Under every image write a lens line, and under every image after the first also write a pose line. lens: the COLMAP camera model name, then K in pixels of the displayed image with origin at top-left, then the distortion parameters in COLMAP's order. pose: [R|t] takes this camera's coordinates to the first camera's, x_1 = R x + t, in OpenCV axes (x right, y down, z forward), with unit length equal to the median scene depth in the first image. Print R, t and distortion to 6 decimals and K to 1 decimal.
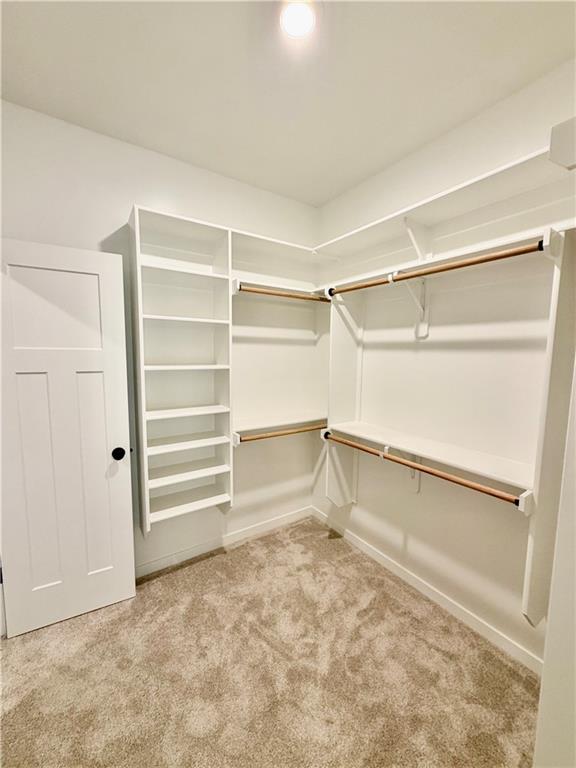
lens RADIAL K [[304.4, 0, 293.3], [0, 304.4, 380.3], [0, 0, 1]] dist [0.000619, 0.000168]
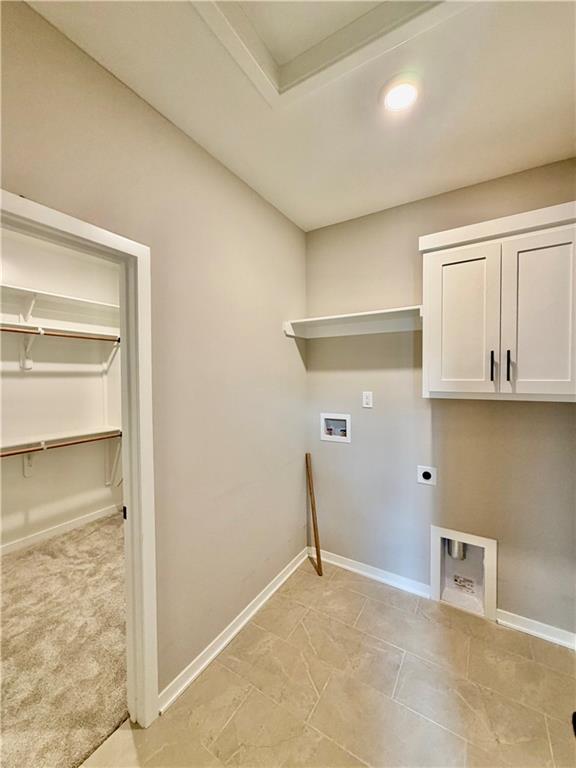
lens RADIAL K [[304.4, 0, 288.0], [0, 304.4, 385.3], [0, 0, 1]] dist [0.000619, 0.000168]
pose [[-0.409429, -0.031167, 0.911810, -1.571274], [0.090437, 0.993108, 0.074555, -0.061971], [-0.907849, 0.112986, -0.403788, 0.494014]]
